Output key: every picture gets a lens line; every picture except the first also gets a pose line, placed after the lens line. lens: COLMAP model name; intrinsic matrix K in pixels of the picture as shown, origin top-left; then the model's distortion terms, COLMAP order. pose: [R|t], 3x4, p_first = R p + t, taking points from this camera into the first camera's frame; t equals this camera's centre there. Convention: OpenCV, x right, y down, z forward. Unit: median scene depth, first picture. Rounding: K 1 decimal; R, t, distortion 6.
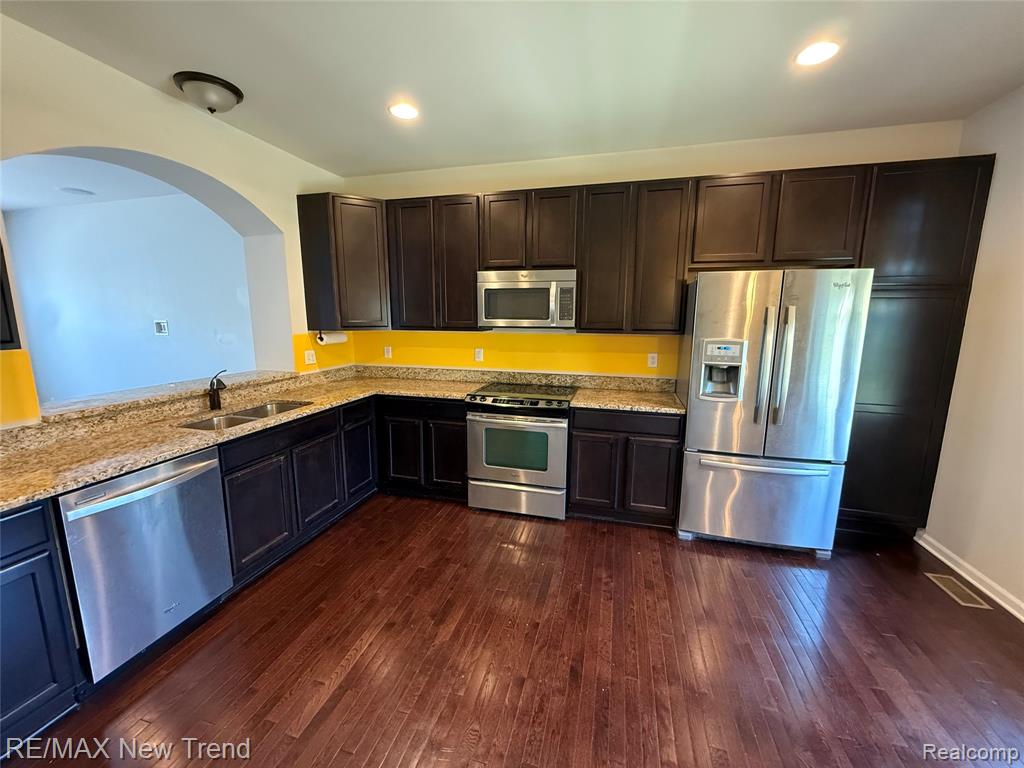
lens RADIAL K [[407.8, 0, 512.0], [0, 407.8, 384.0], [0, 0, 1]] dist [-0.008408, -0.000045]
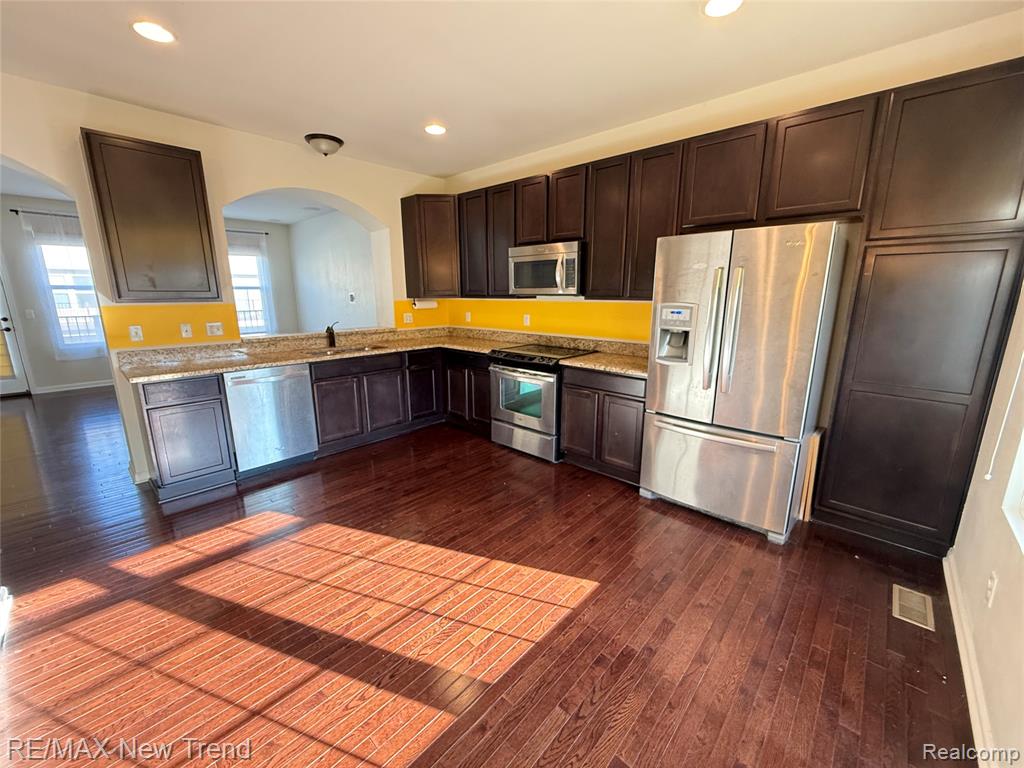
lens RADIAL K [[407.8, 0, 512.0], [0, 407.8, 384.0], [0, 0, 1]] dist [-0.008408, -0.000045]
pose [[0.886715, 0.095737, -0.452295, 0.528125], [-0.072456, 0.995012, 0.068566, 0.041234], [0.456603, -0.028027, 0.889229, -0.078557]]
